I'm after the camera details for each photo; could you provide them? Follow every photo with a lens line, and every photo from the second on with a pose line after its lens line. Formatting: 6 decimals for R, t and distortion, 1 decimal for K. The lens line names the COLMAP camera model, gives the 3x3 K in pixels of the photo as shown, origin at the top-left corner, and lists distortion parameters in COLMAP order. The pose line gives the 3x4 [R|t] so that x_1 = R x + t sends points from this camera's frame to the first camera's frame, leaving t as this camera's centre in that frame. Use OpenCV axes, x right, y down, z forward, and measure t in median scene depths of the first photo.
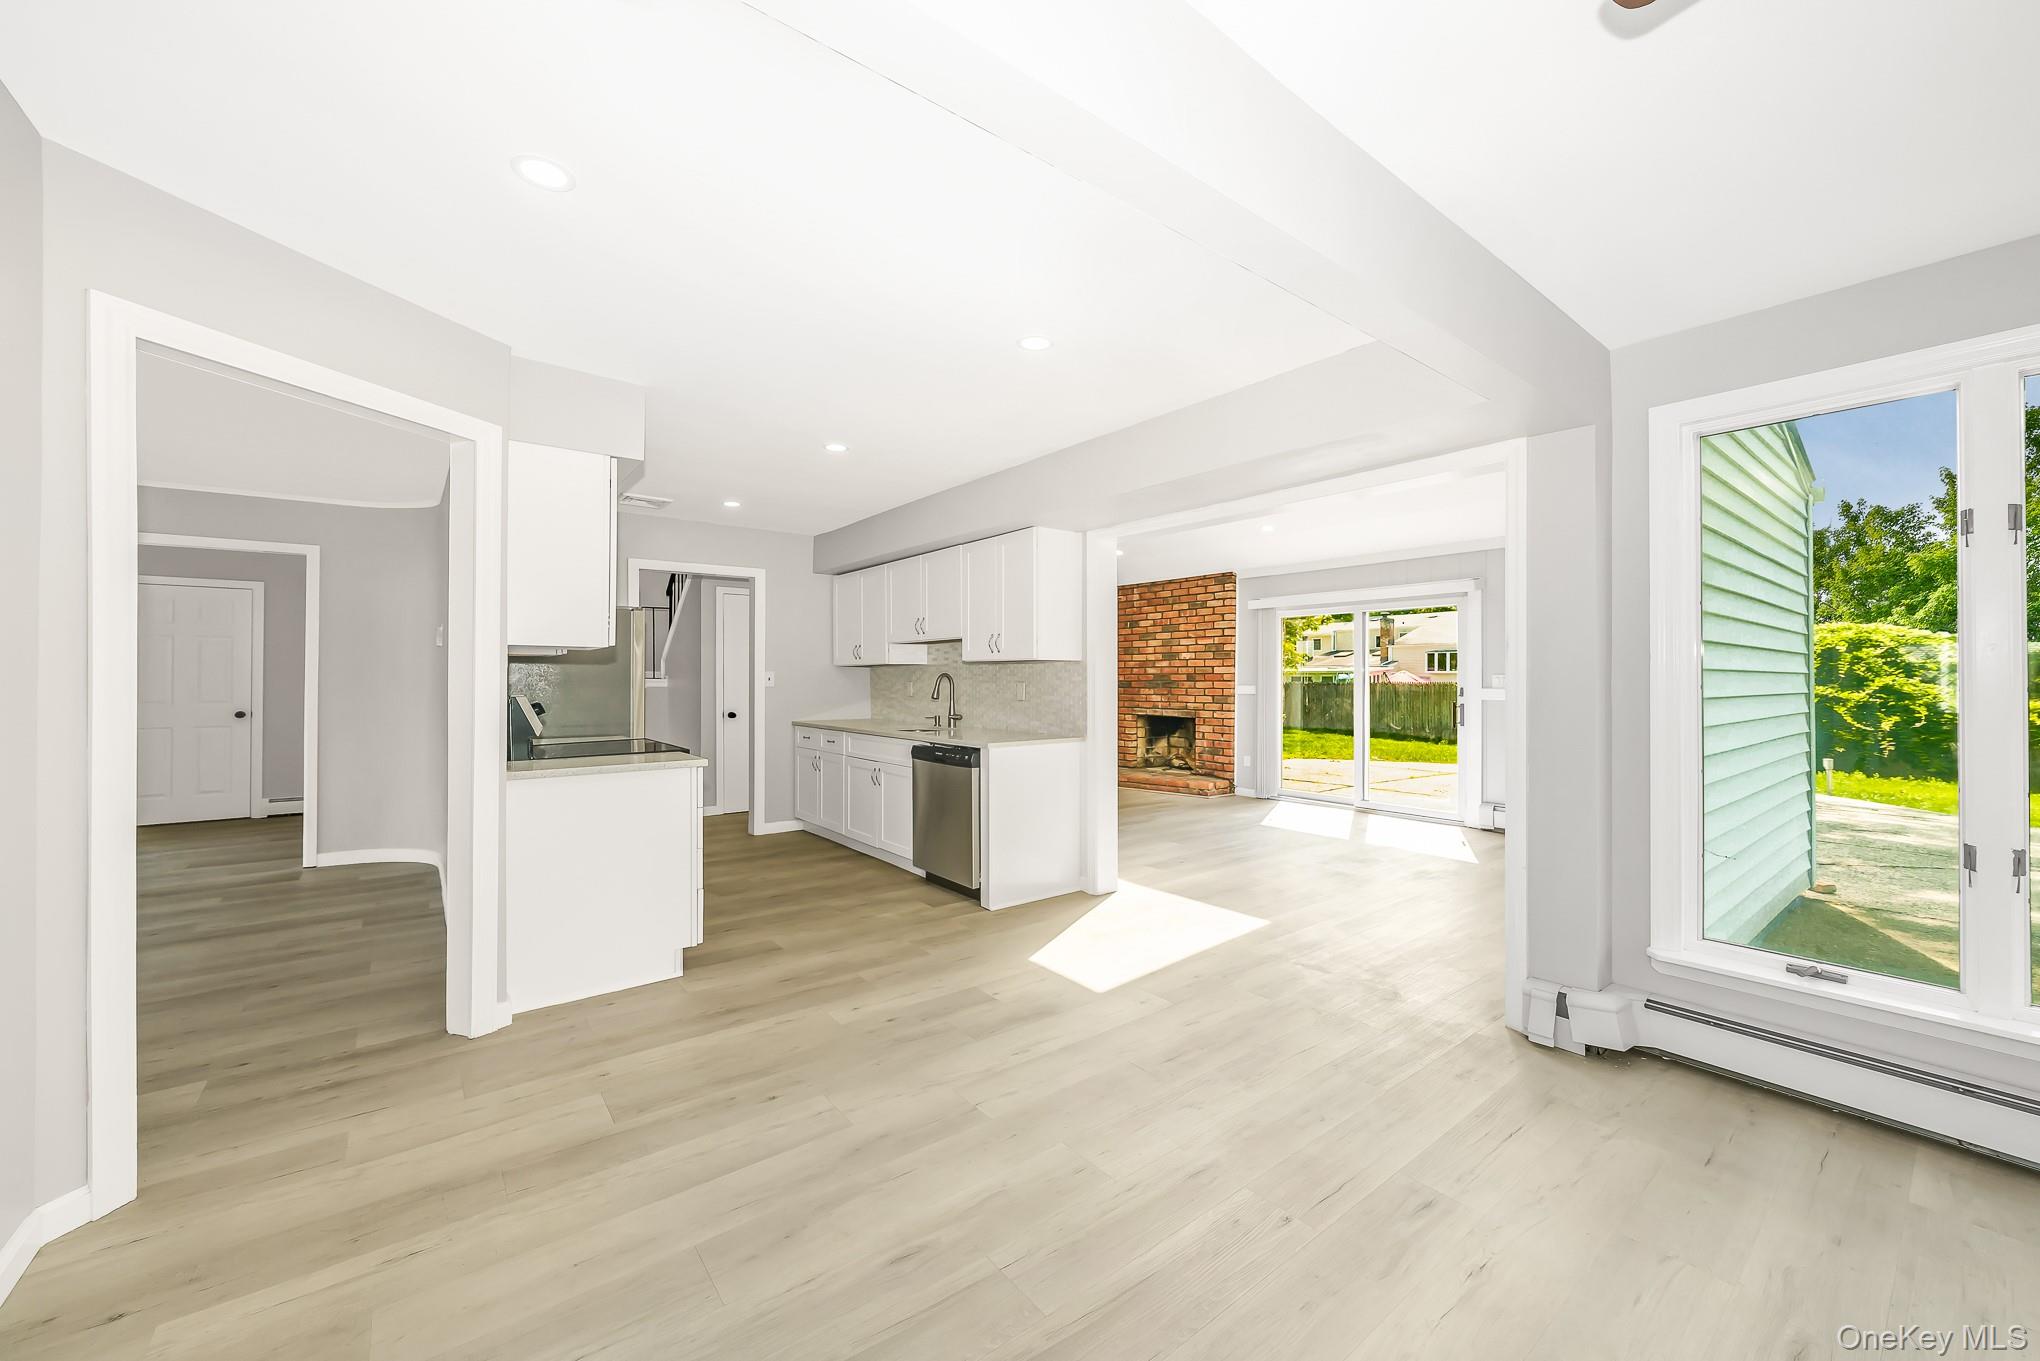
lens RADIAL K [[798.7, 0, 1027.6], [0, 798.7, 678.1], [0, 0, 1]] dist [-0.000503, -0.000034]
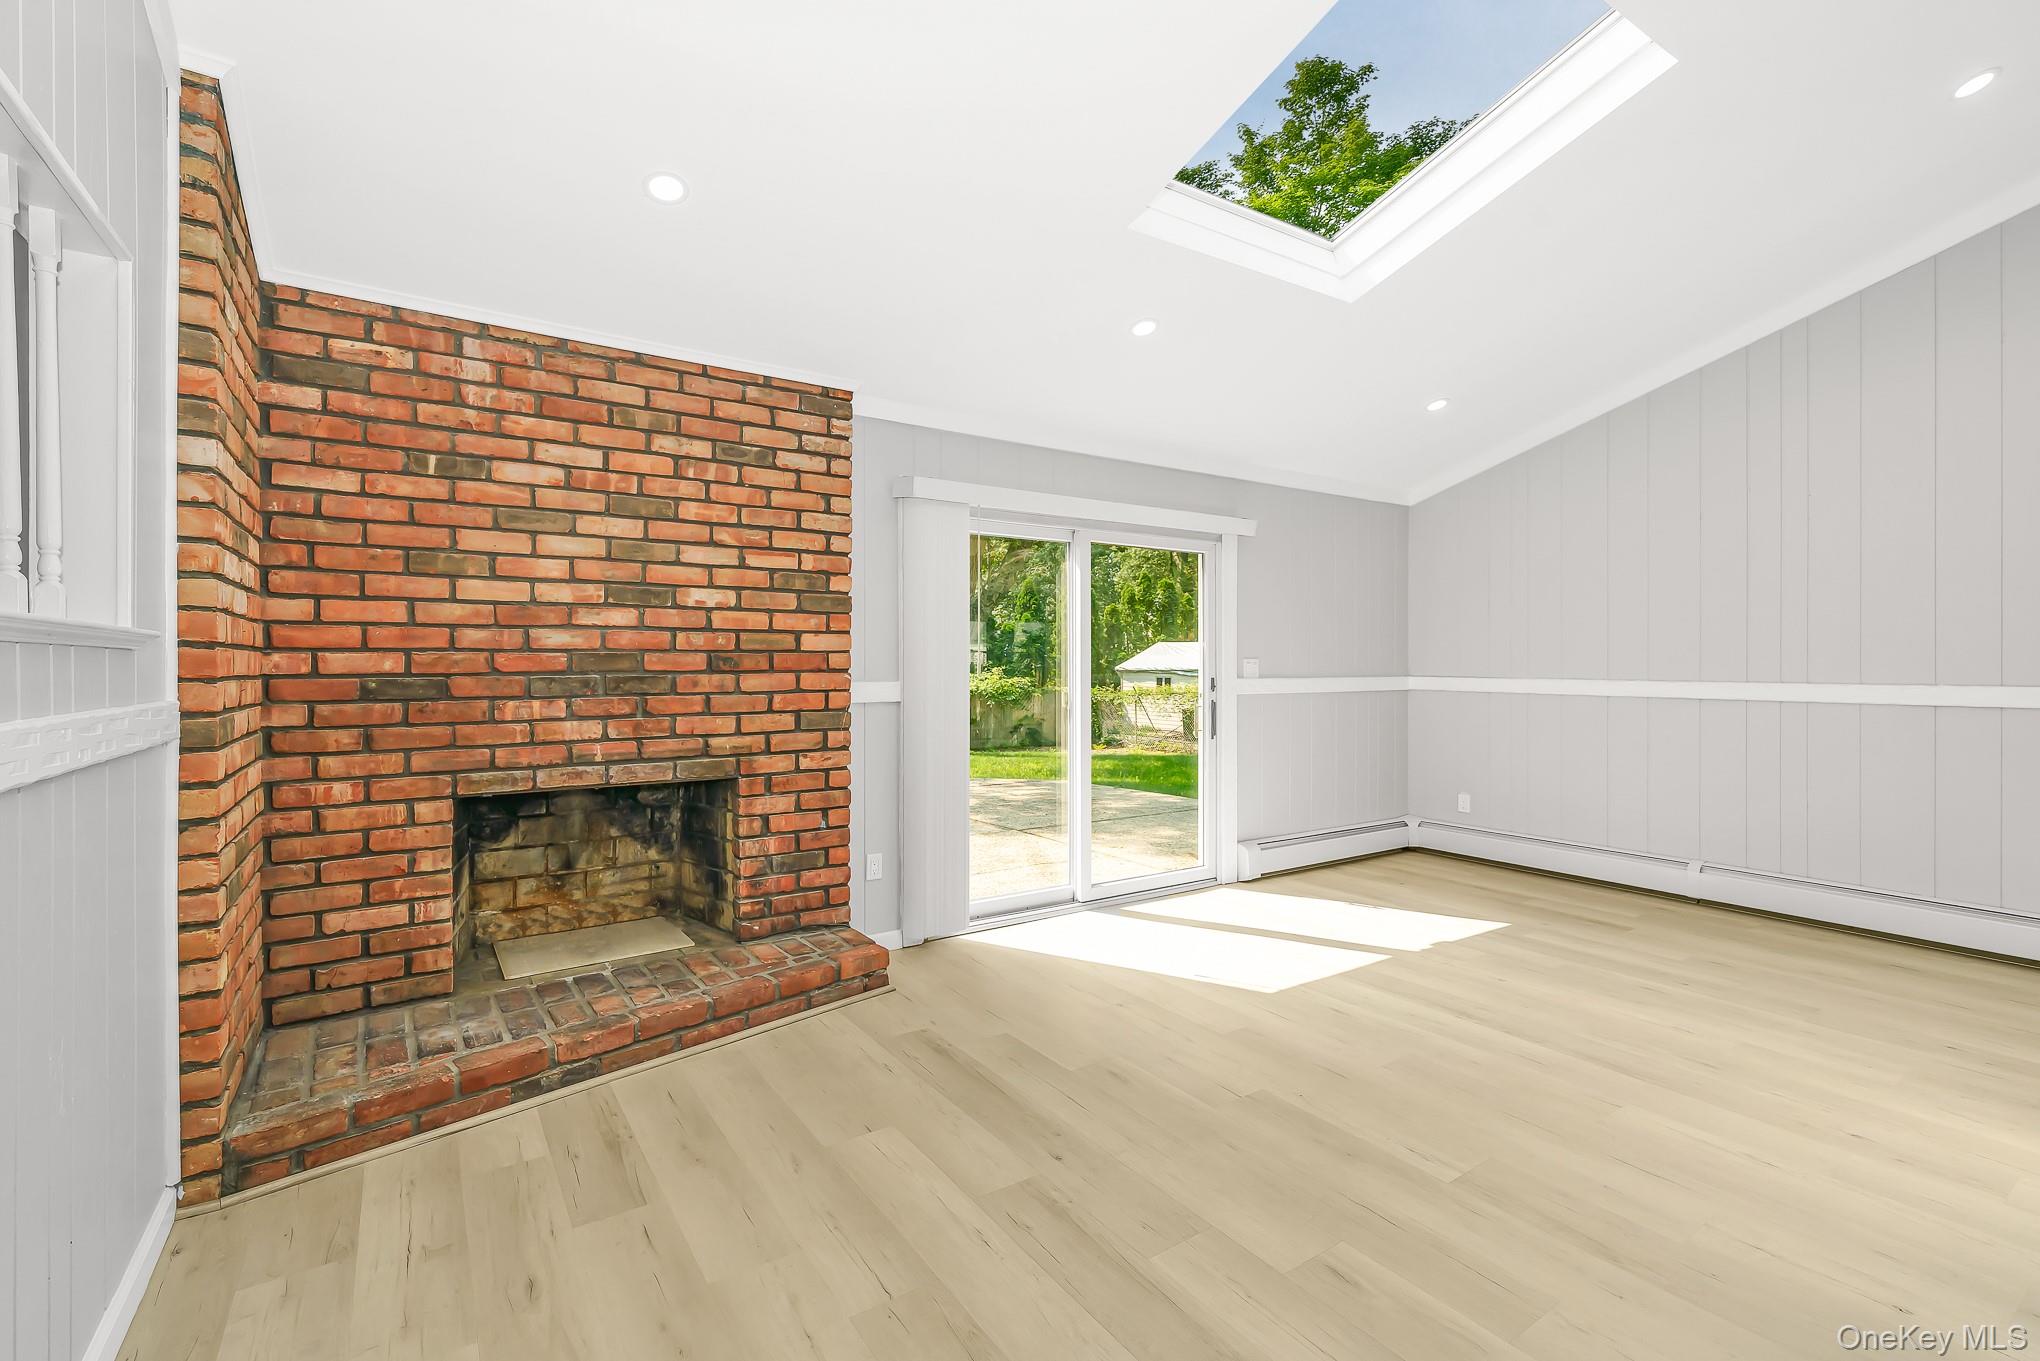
lens RADIAL K [[917.9, 0, 1025.6], [0, 917.9, 665.8], [0, 0, 1]] dist [-0.000620, 0.000001]
pose [[0.073973, -0.002828, 0.997256, -0.178411], [0.000656, 0.999996, 0.002787, -0.000045], [-0.997260, 0.000448, 0.073974, 0.843276]]
